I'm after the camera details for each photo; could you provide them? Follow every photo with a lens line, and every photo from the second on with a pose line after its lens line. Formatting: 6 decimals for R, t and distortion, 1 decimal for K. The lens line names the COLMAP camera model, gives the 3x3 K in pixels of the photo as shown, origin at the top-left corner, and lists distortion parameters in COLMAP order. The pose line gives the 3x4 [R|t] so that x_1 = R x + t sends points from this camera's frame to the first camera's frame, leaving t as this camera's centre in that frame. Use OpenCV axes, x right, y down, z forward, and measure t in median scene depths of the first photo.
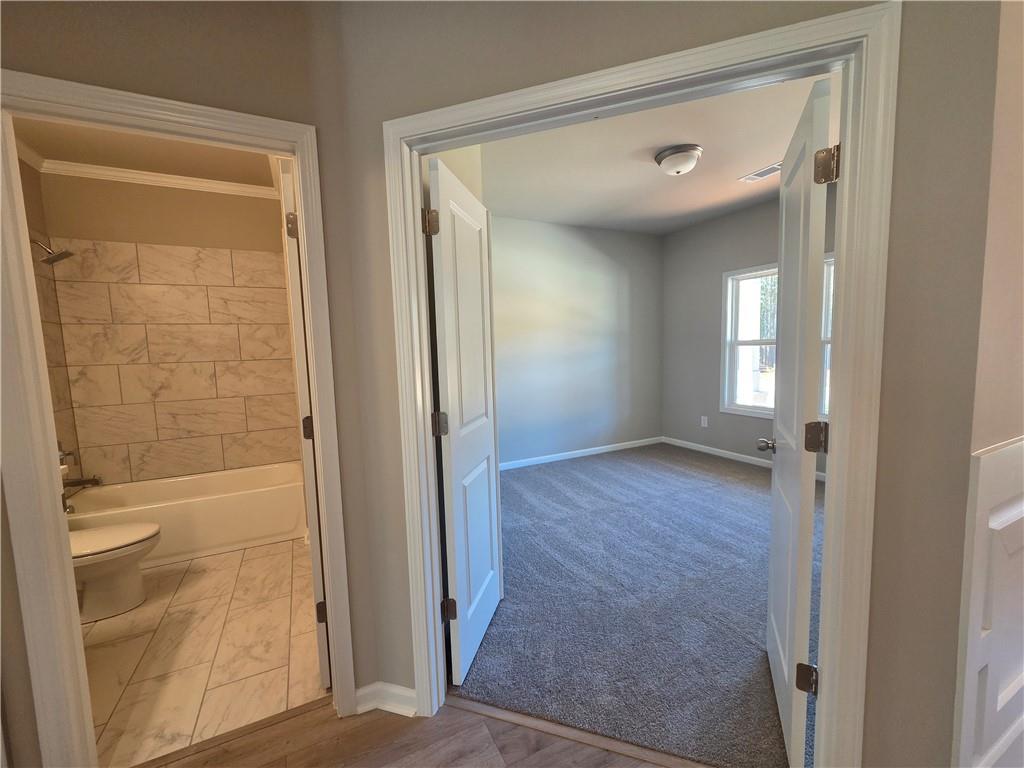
lens RADIAL K [[420.3, 0, 505.2], [0, 420.3, 387.9], [0, 0, 1]] dist [0.007160, -0.002012]
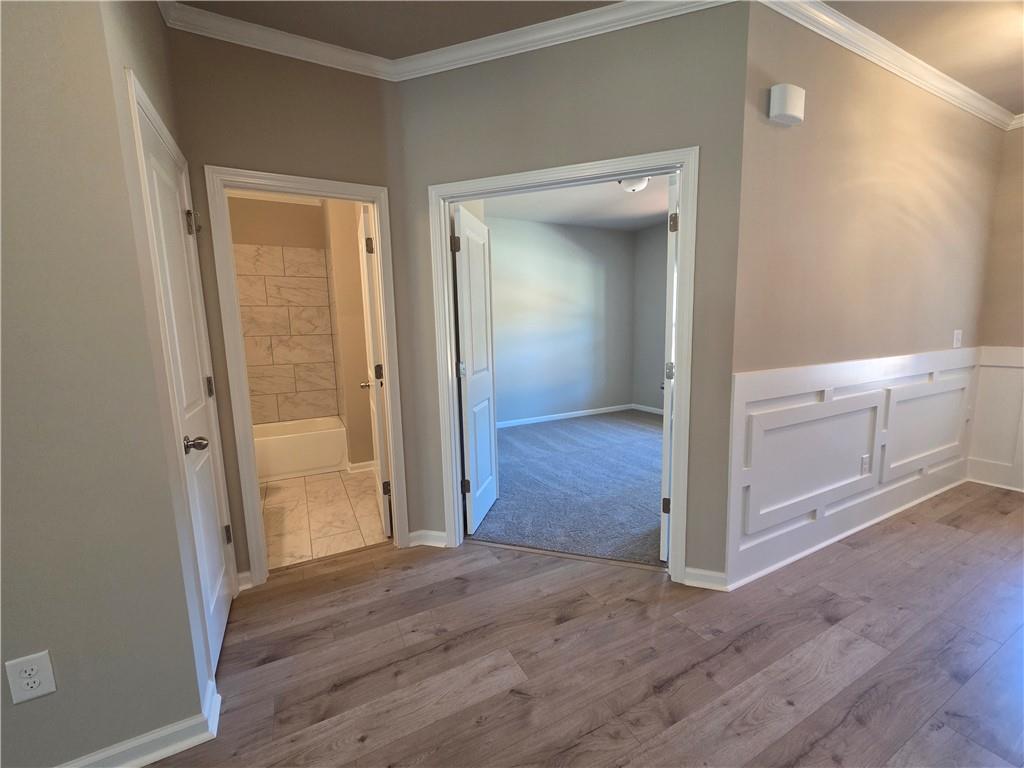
lens RADIAL K [[420.3, 0, 504.5], [0, 420.3, 386.1], [0, 0, 1]] dist [0.007160, -0.002012]
pose [[0.999895, 0.002013, 0.014348, -0.004378], [-0.002525, 0.999358, 0.035742, 0.045669], [-0.014267, -0.035775, 0.999258, -0.311265]]
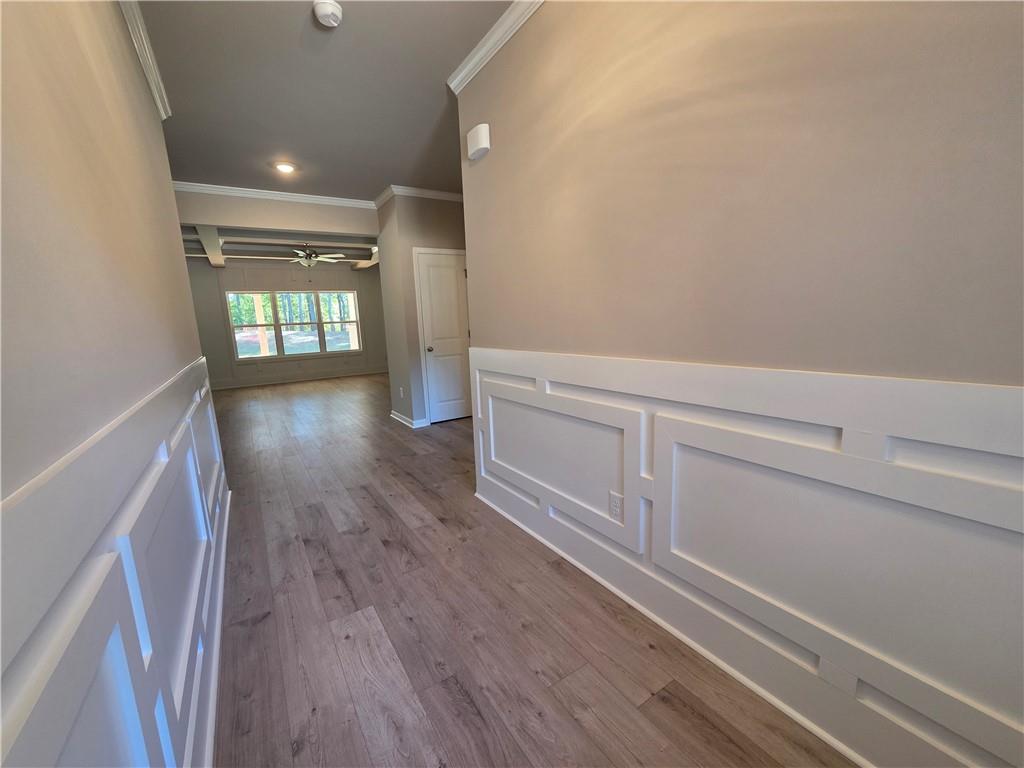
lens RADIAL K [[420.3, 0, 504.1], [0, 420.3, 386.9], [0, 0, 1]] dist [0.007160, -0.002012]
pose [[0.099228, 0.187244, -0.977289, 1.278076], [-0.052801, 0.981743, 0.182736, -0.038282], [0.993663, 0.033469, 0.107303, 0.292173]]
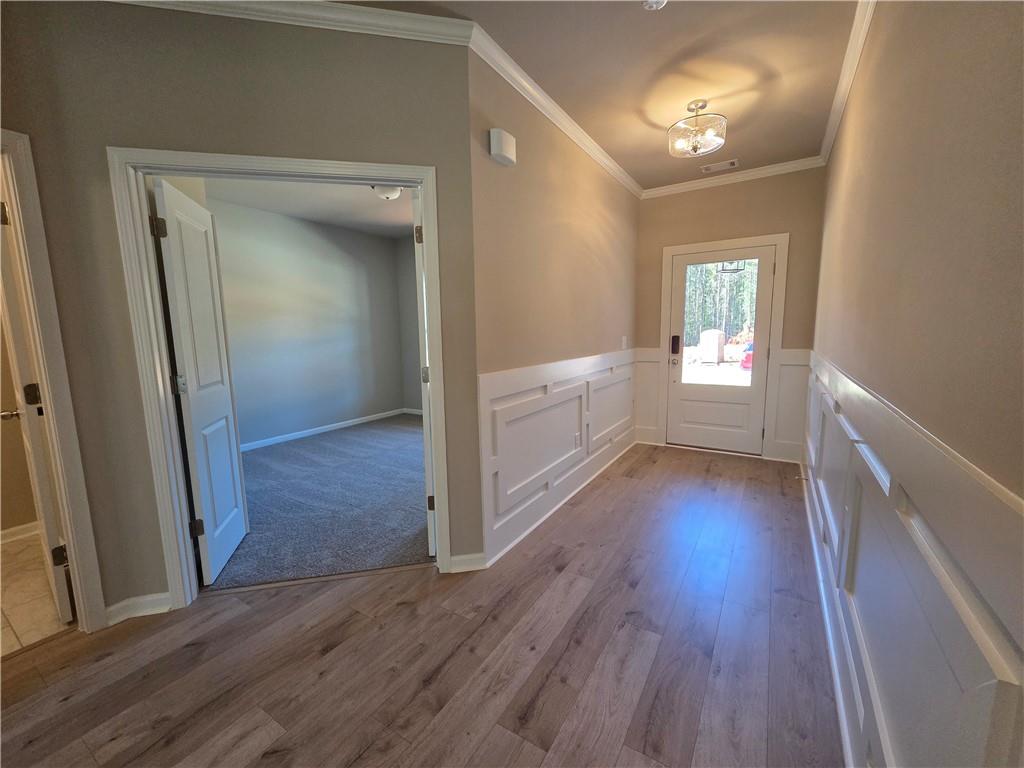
lens RADIAL K [[420.3, 0, 505.4], [0, 420.3, 386.3], [0, 0, 1]] dist [0.007160, -0.002012]
pose [[0.857386, -0.055315, 0.511693, 0.022119], [0.043567, 0.998440, 0.034932, 0.044719], [-0.512827, -0.007657, 0.858458, -0.318733]]
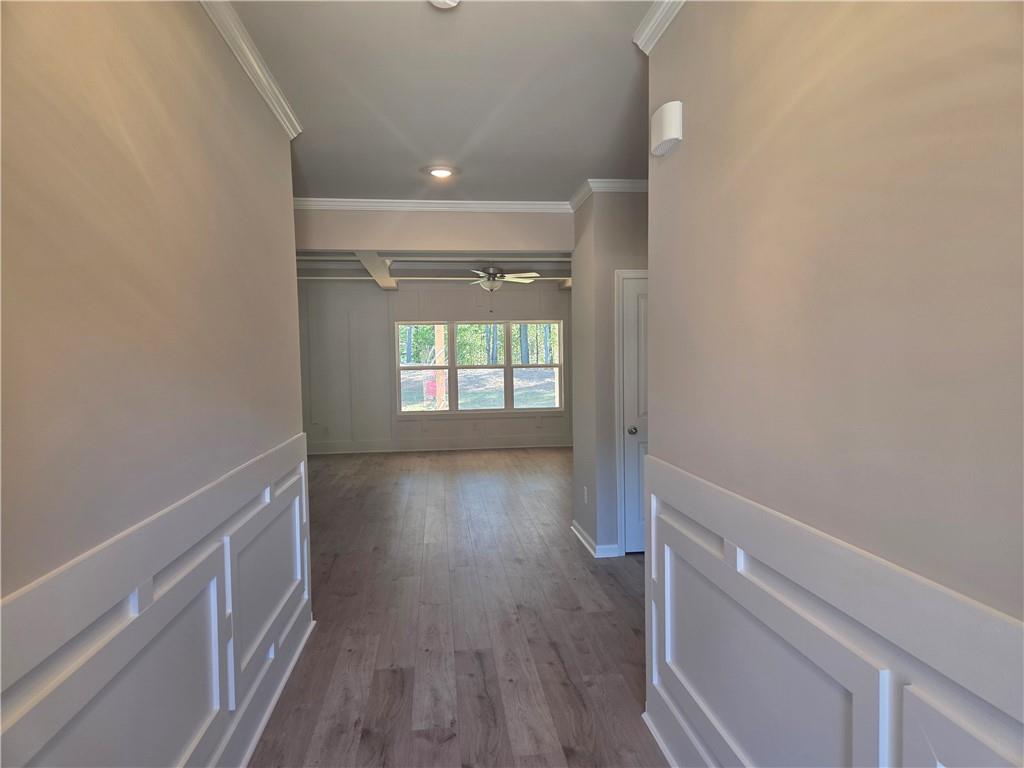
lens RADIAL K [[682.0, 0, 519.5], [0, 682.0, 387.1], [0, 0, 1]] dist [0.049878, -0.009443]
pose [[-0.330886, 0.076310, -0.940580, 1.234484], [-0.063610, 0.992654, 0.102912, -0.119775], [0.941524, 0.093882, -0.323602, 0.439098]]
